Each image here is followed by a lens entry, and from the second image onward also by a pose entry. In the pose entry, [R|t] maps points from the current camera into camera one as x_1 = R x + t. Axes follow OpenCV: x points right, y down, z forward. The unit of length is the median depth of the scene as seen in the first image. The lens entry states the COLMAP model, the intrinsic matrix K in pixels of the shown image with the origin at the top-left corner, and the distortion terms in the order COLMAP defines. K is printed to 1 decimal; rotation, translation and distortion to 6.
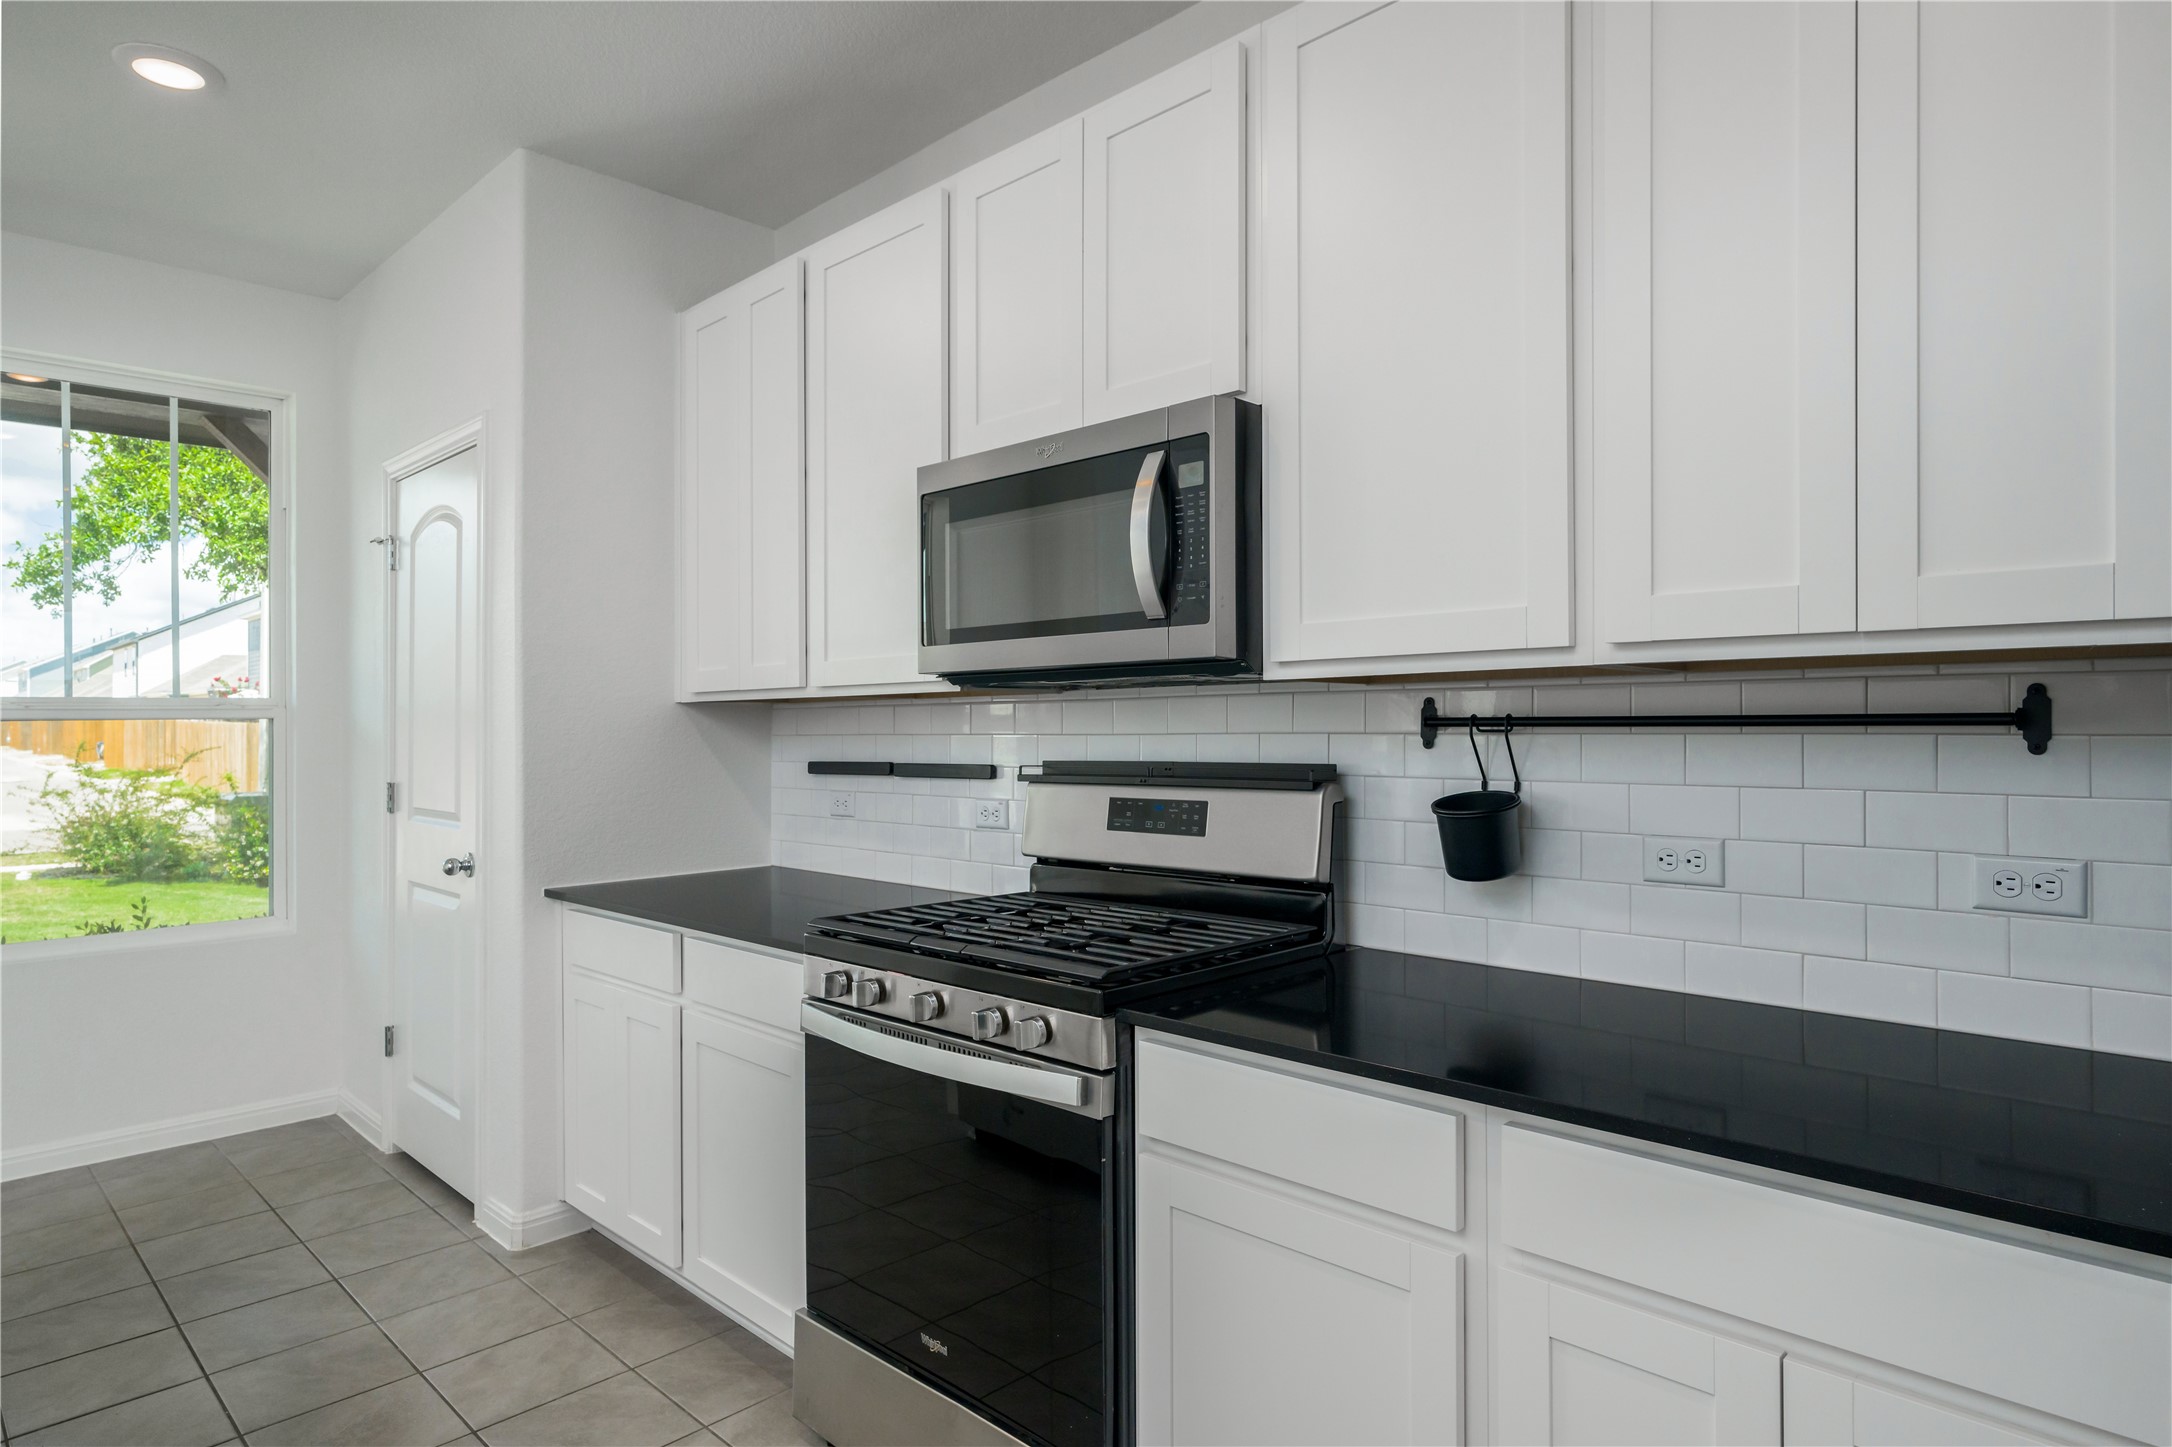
lens RADIAL K [[1232.3, 0, 1082.8], [0, 1232.3, 711.7], [0, 0, 1]] dist [0.007435, -0.002099]
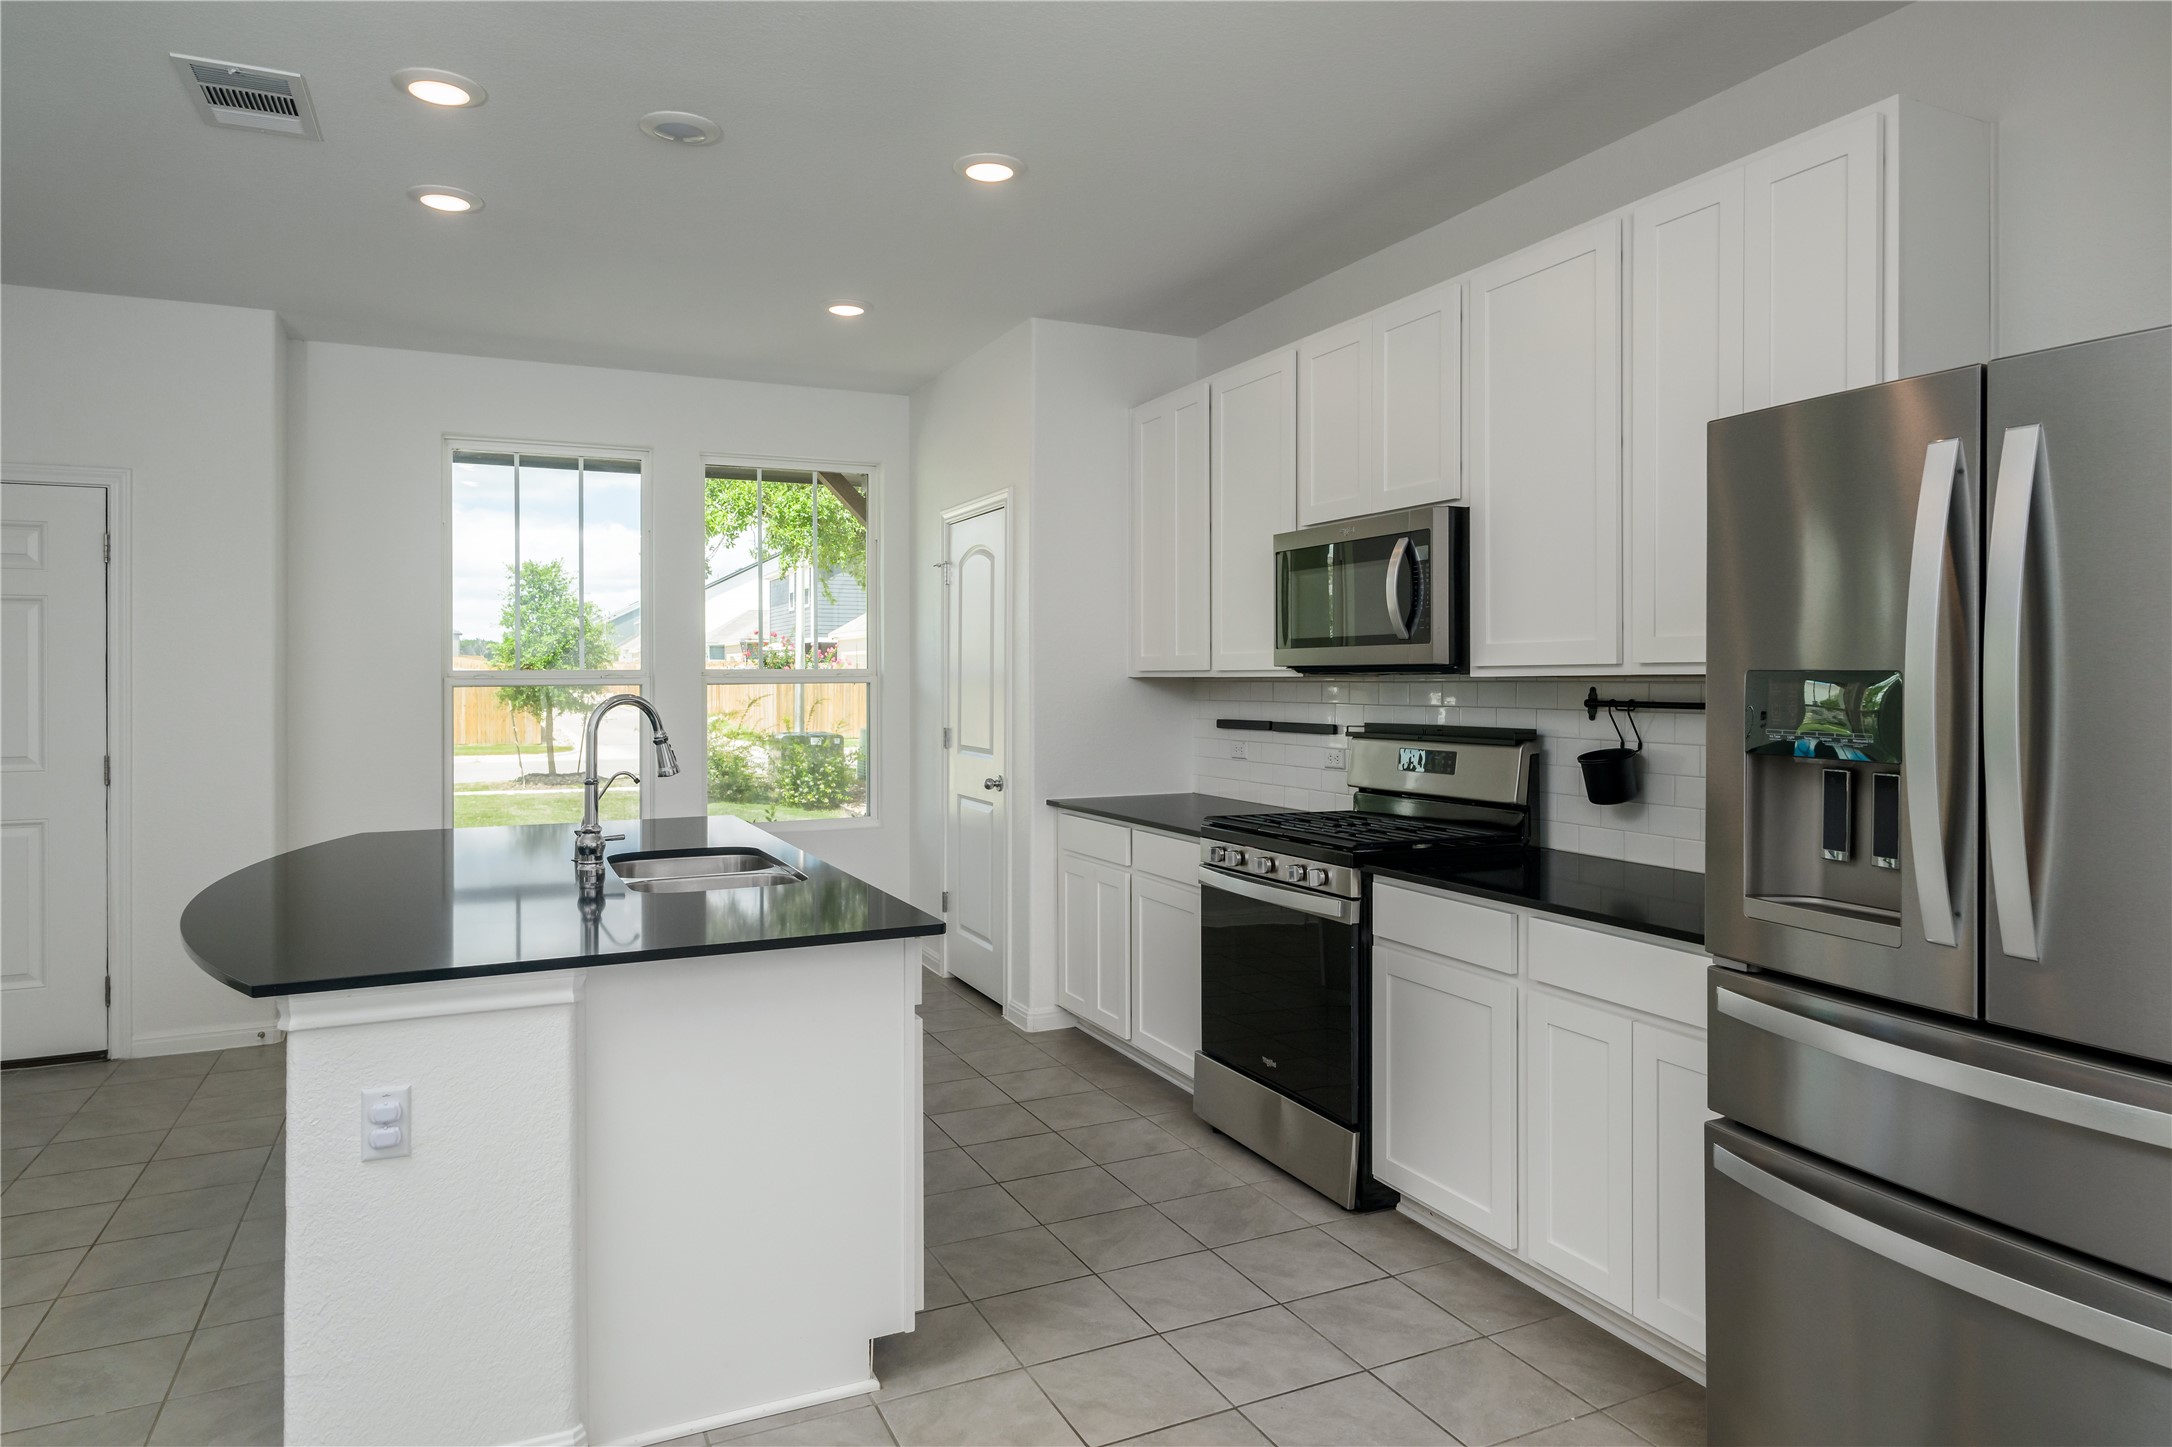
lens RADIAL K [[1309.3, 0, 1094.1], [0, 1309.3, 669.3], [0, 0, 1]] dist [0.015171, -0.001064]
pose [[0.940935, 0.004350, -0.338560, 0.200652], [-0.002045, 0.999972, 0.007164, -0.035671], [0.338581, -0.006048, 0.940918, -0.602932]]
